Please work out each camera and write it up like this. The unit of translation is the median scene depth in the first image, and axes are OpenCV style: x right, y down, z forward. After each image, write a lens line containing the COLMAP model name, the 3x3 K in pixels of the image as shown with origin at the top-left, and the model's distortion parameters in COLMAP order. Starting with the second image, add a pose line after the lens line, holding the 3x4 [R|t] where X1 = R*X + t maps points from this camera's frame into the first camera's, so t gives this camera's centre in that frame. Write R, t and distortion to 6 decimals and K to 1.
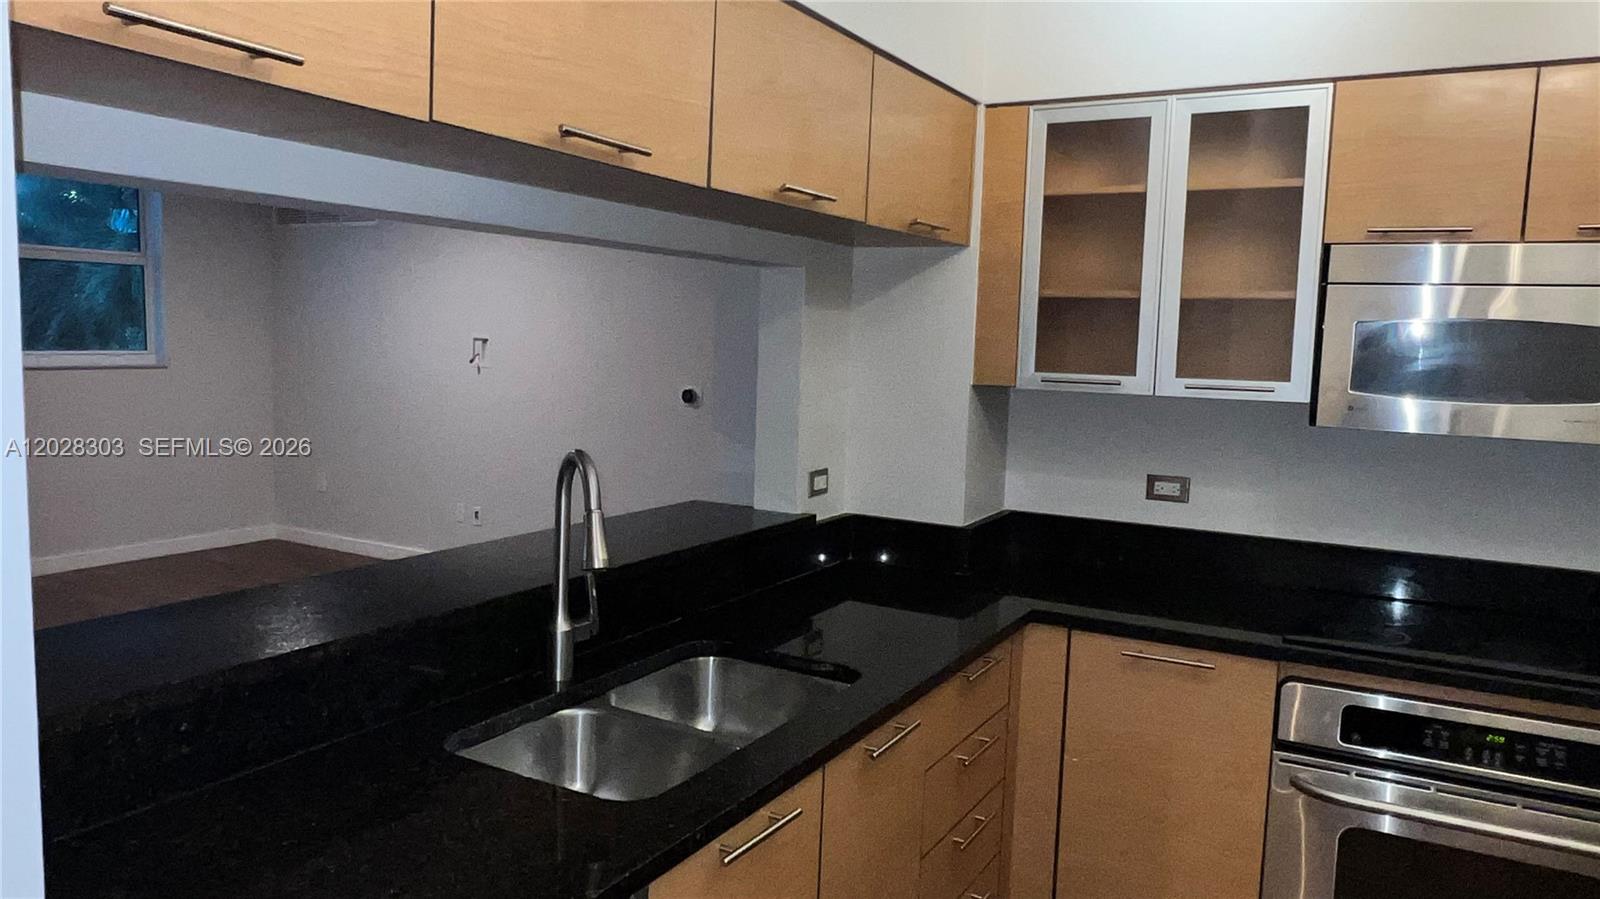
lens RADIAL K [[1129.4, 0, 797.6], [0, 1129.4, 450.6], [0, 0, 1]] dist [0.027787, -0.032275]
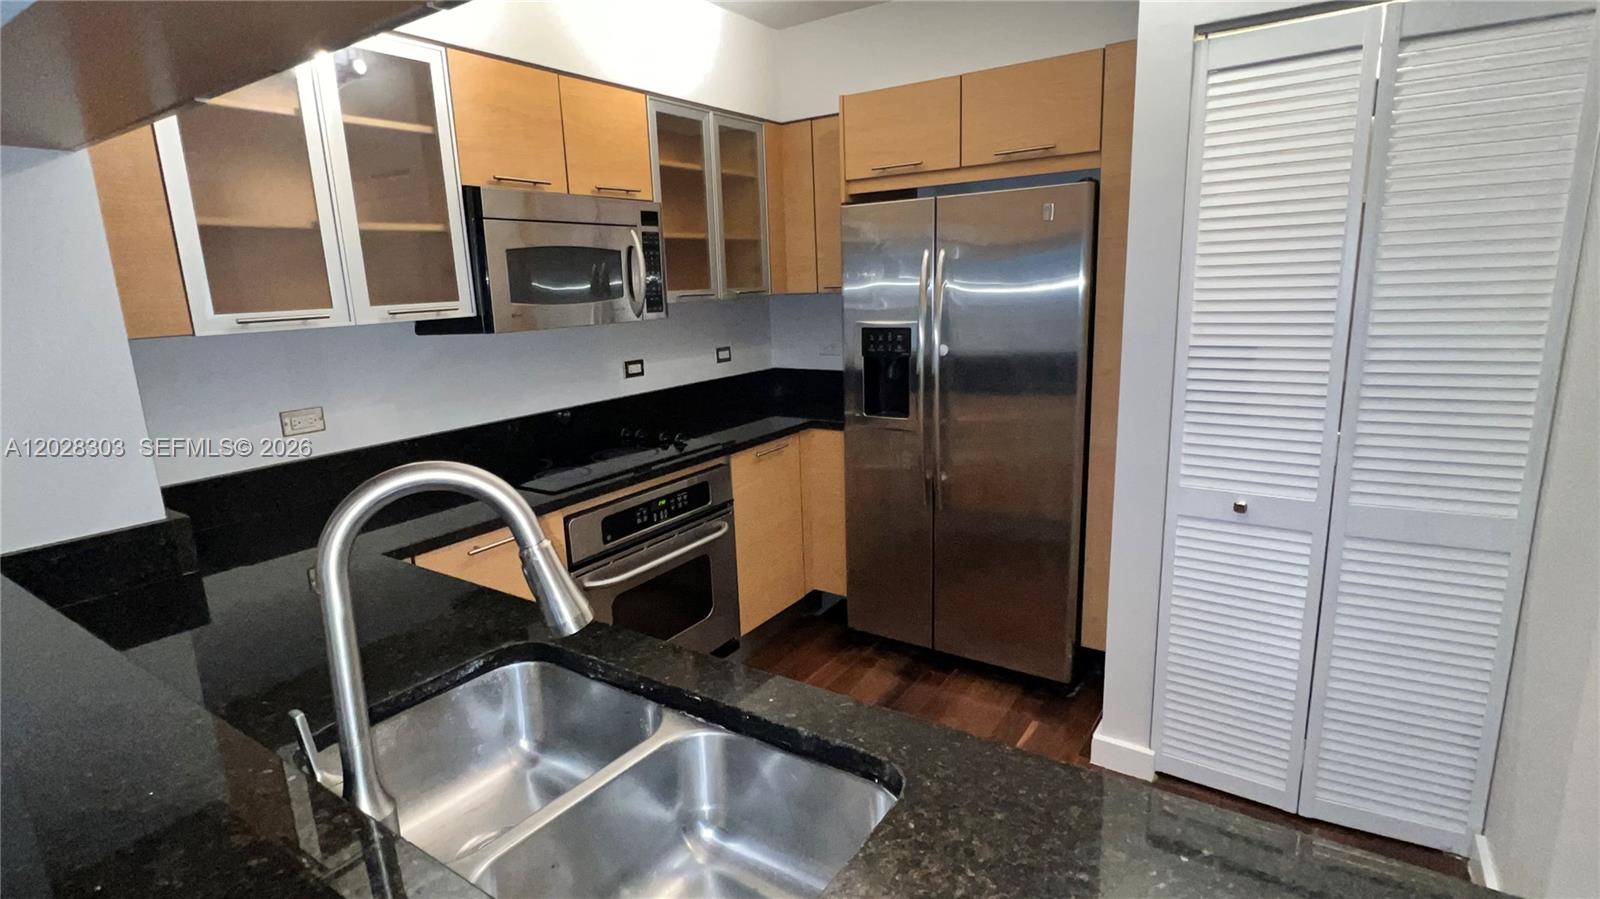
lens RADIAL K [[787.6, 0, 799.7], [0, 787.6, 448.6], [0, 0, 1]] dist [-0.002259, -0.000512]
pose [[0.074577, -0.242948, 0.967168, -0.386349], [0.145367, 0.962158, 0.230480, -0.048556], [-0.986563, 0.123406, 0.107072, 0.553198]]
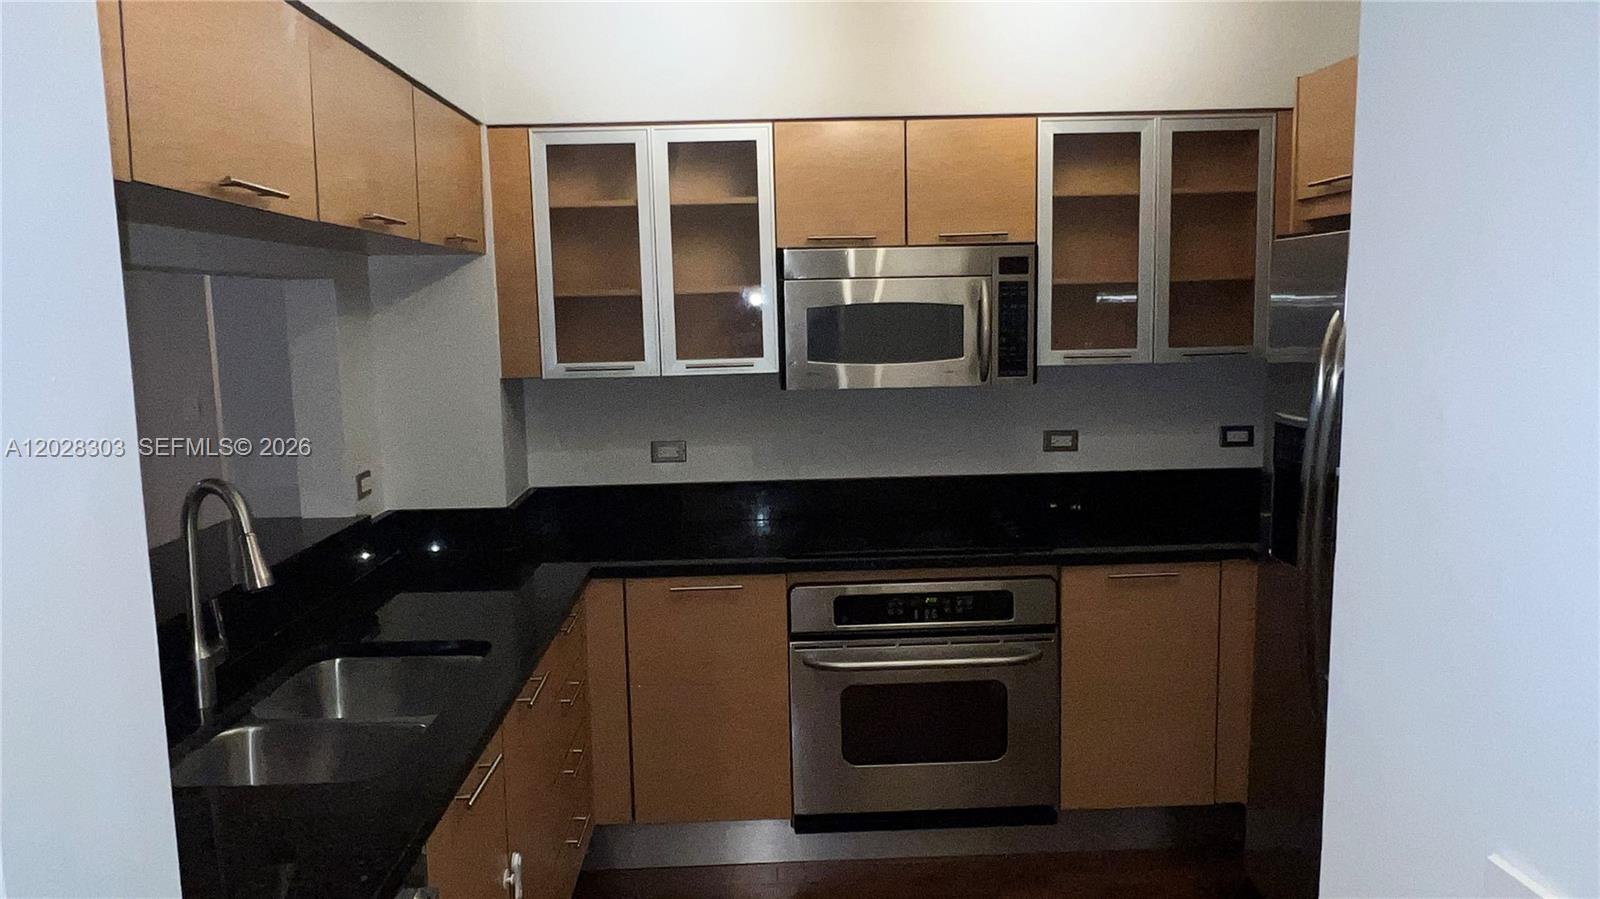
lens RADIAL K [[1129.4, 0, 797.6], [0, 1129.4, 450.6], [0, 0, 1]] dist [0.027787, -0.032275]
pose [[0.856559, -0.114558, 0.503174, -0.178868], [0.102945, 0.993383, 0.050920, -0.016586], [-0.505677, 0.008183, 0.862684, -0.110279]]
